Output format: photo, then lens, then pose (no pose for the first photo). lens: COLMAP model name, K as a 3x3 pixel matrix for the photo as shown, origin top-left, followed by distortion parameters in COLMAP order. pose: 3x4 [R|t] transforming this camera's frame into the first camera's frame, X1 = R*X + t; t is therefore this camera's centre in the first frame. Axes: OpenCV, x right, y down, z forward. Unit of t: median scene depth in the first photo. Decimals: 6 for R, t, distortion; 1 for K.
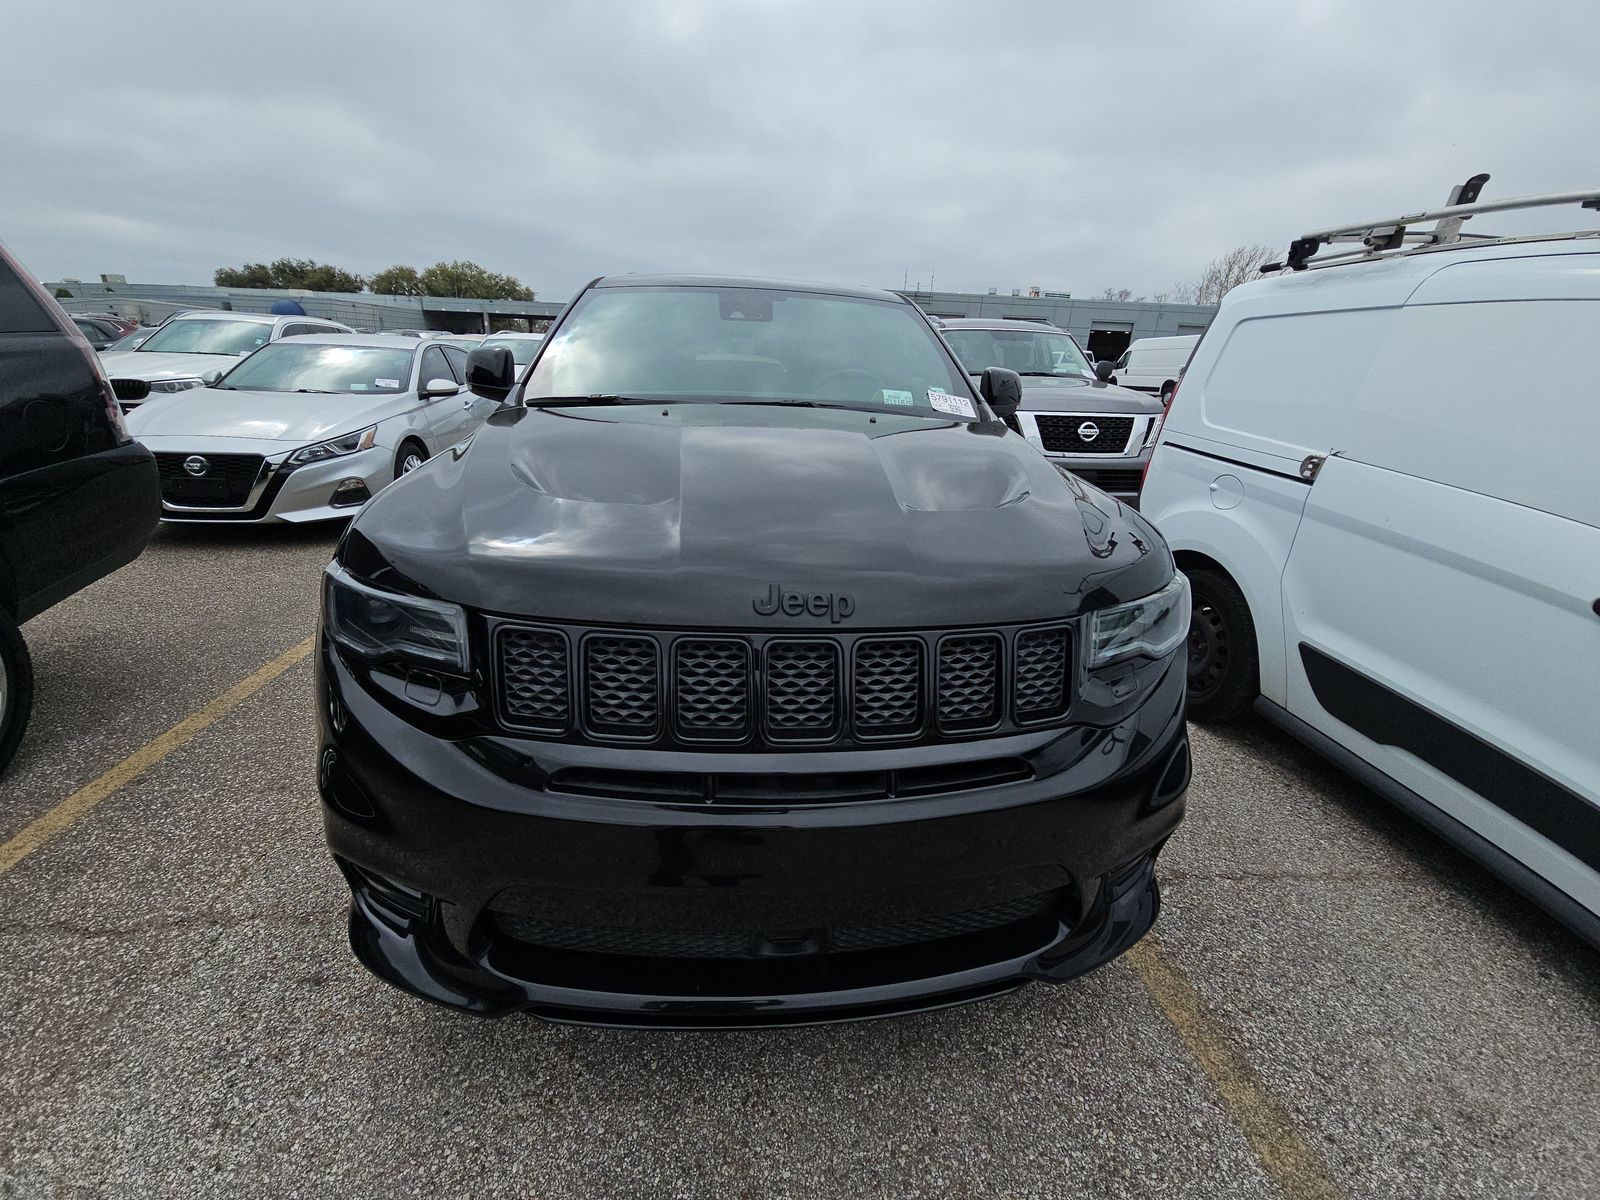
lens RADIAL K [[647.3, 0, 793.9], [0, 647.3, 596.9], [0, 0, 1]] dist [0.000616, -0.004689]
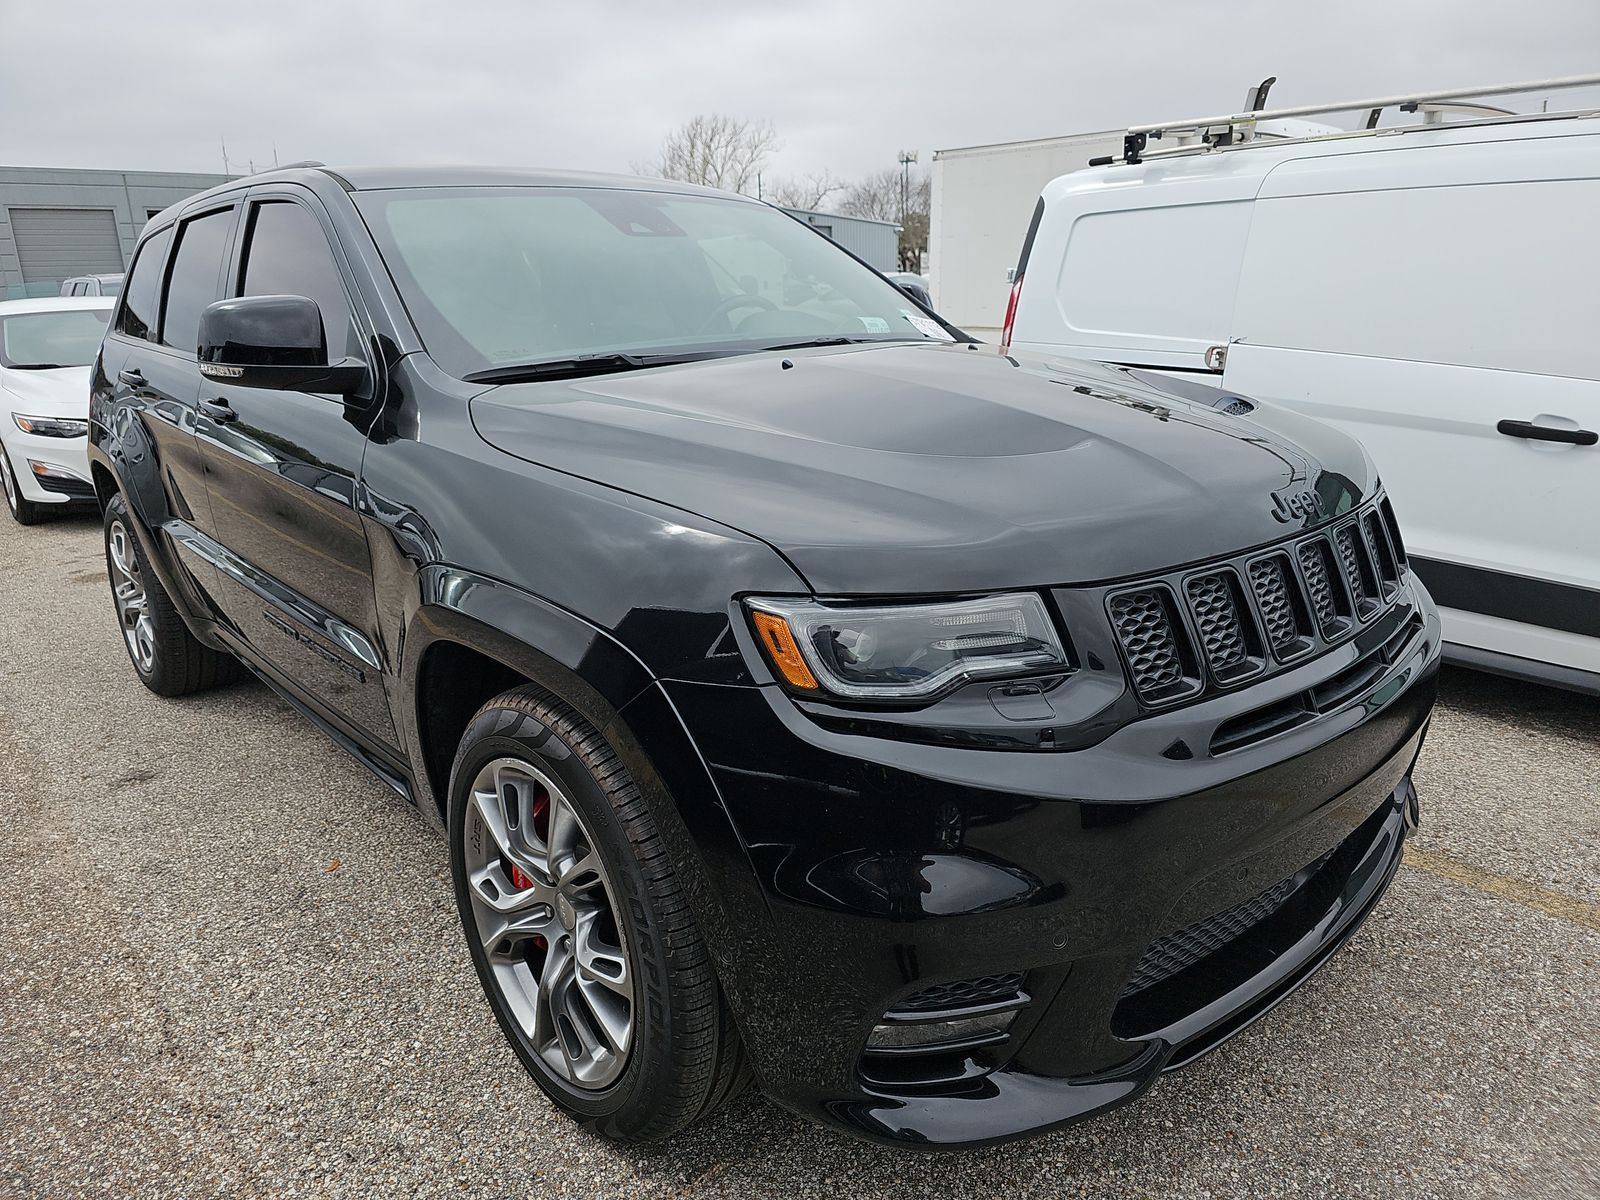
lens RADIAL K [[1073.6, 0, 795.1], [0, 1073.6, 597.0], [0, 0, 1]] dist [0.008187, -0.018772]
pose [[0.796818, -0.225508, 0.560560, -0.772711], [0.262942, 0.964705, 0.014329, -0.039433], [-0.544006, 0.135977, 0.827990, 0.027994]]
